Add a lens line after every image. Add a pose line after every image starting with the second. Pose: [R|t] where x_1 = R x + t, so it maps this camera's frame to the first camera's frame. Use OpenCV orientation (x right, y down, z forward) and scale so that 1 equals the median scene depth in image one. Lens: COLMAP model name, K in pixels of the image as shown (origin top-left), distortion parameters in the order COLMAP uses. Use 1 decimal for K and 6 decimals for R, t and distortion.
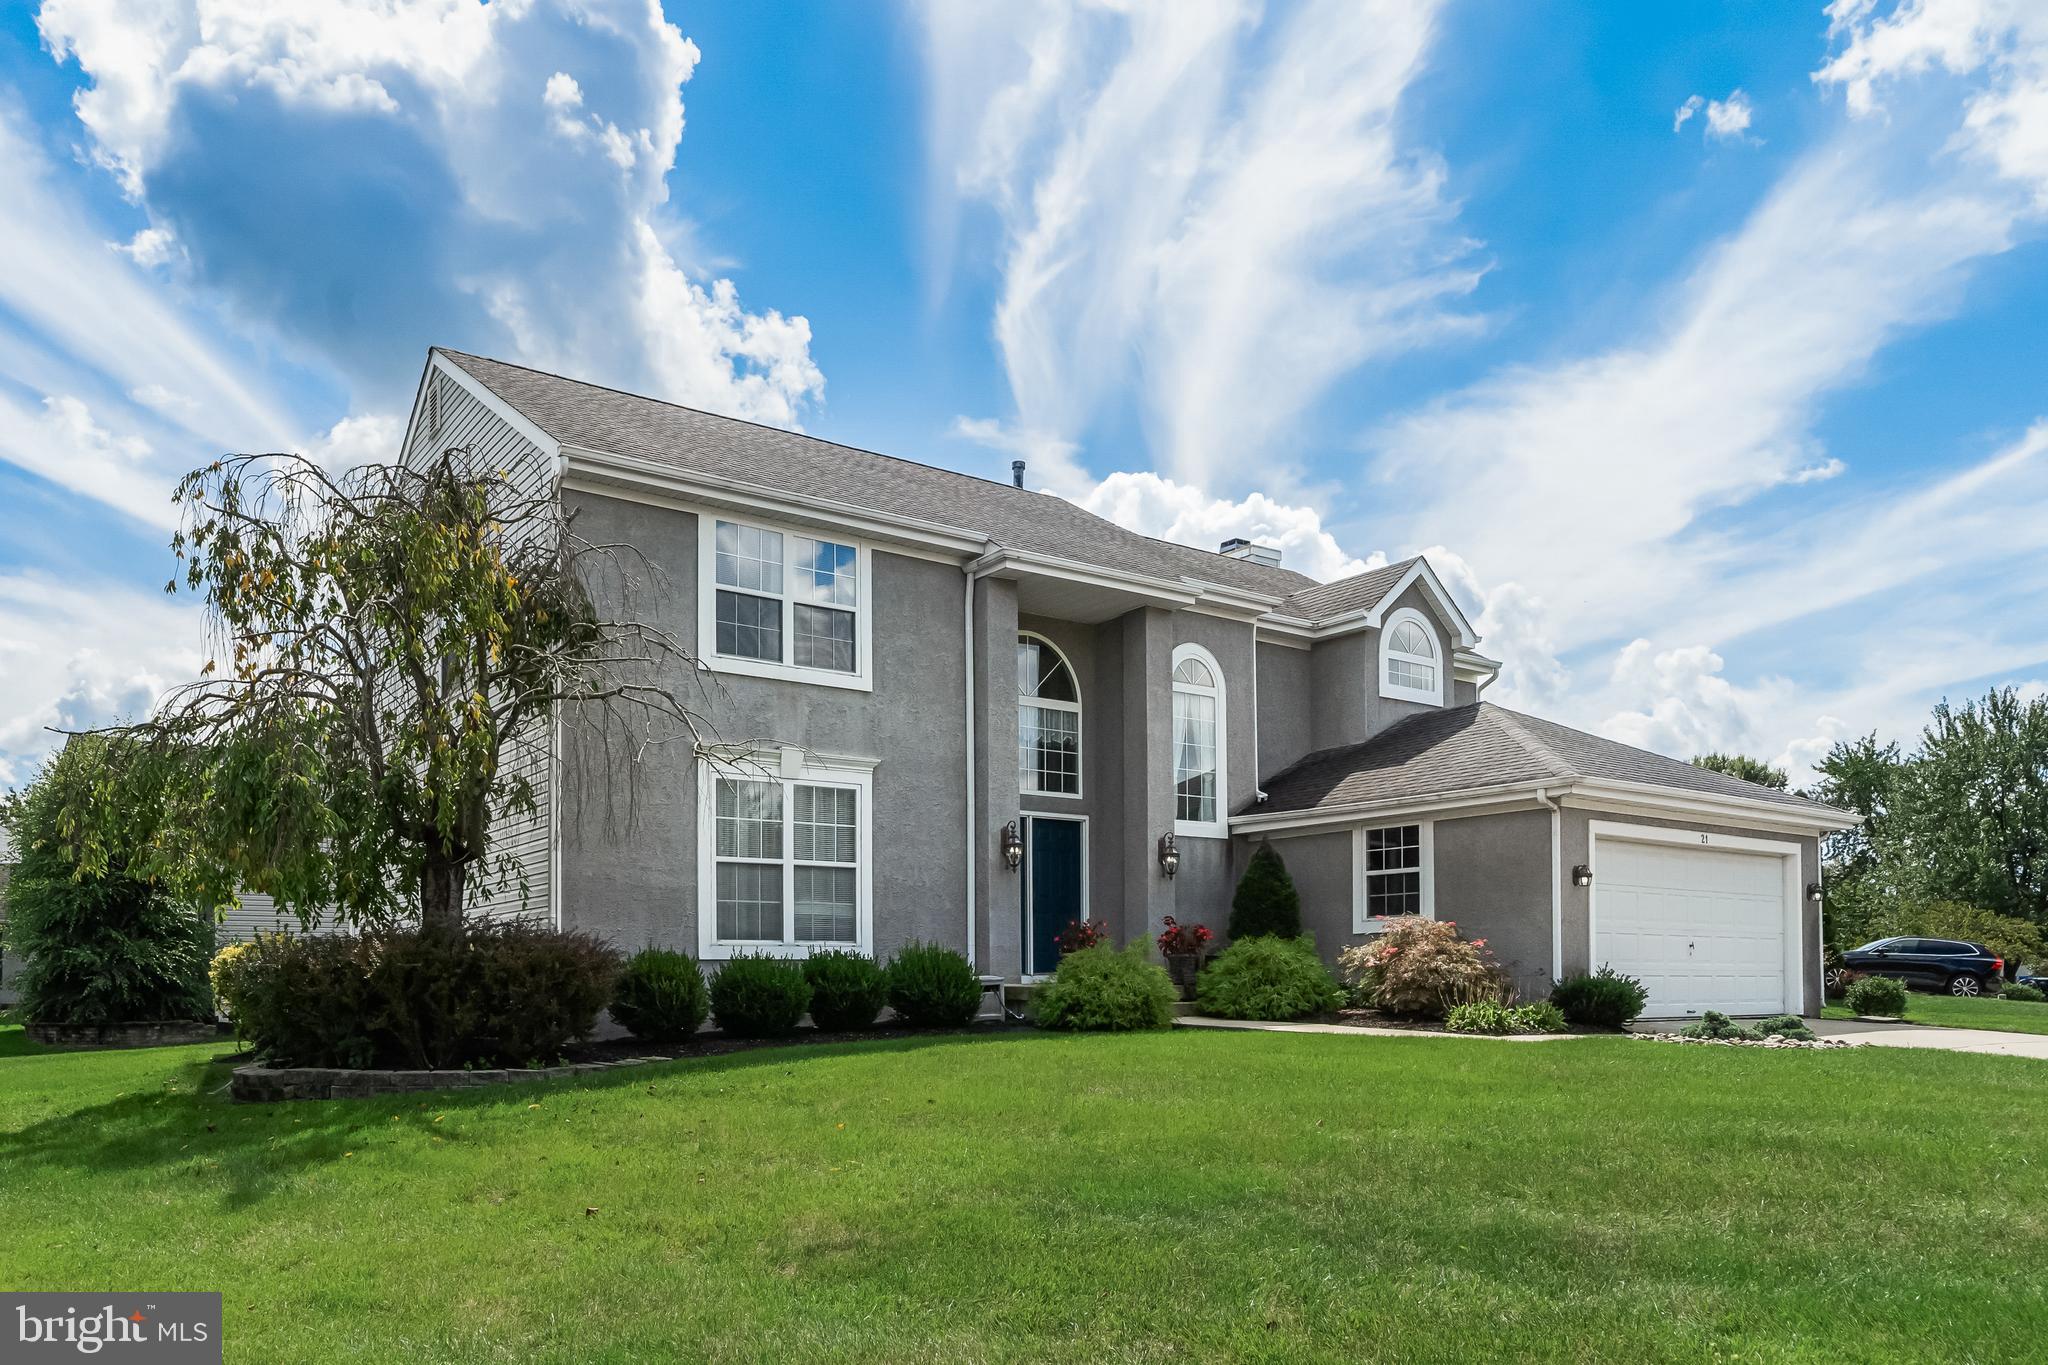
lens RADIAL K [[1242.1, 0, 1024.0], [0, 1242.1, 682.5], [0, 0, 1]] dist [-0.003416, -0.000562]
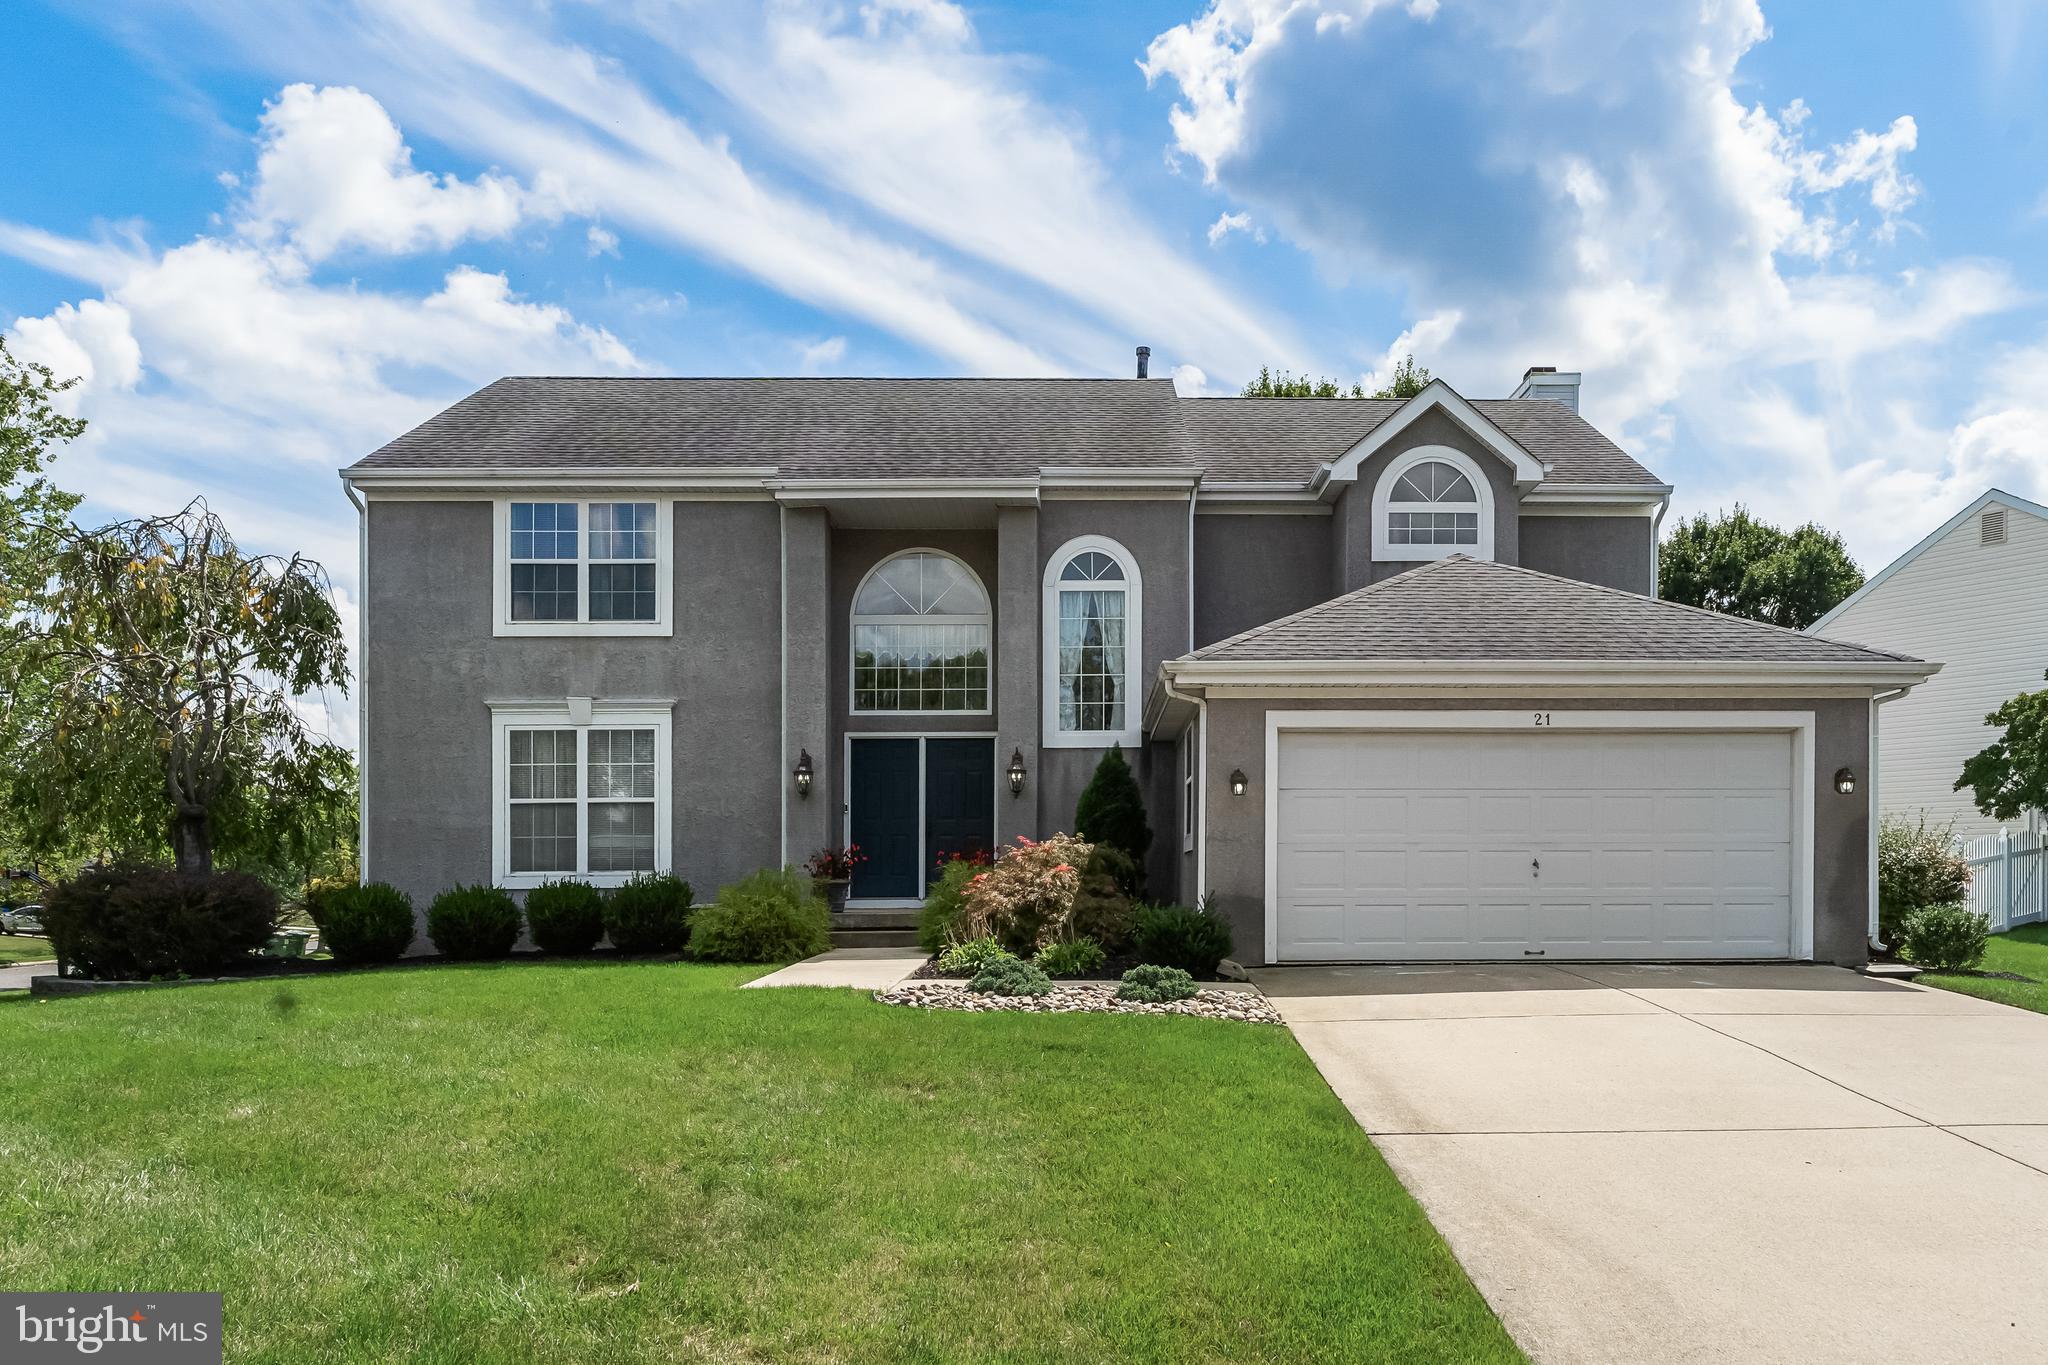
lens RADIAL K [[1251.4, 0, 1023.8], [0, 1251.4, 619.5], [0, 0, 1]] dist [0.005812, 0.000256]
pose [[0.859817, -0.108190, -0.499009, 0.690058], [0.120728, 0.992660, -0.007199, 0.038249], [0.496125, -0.054054, 0.866567, 0.225477]]
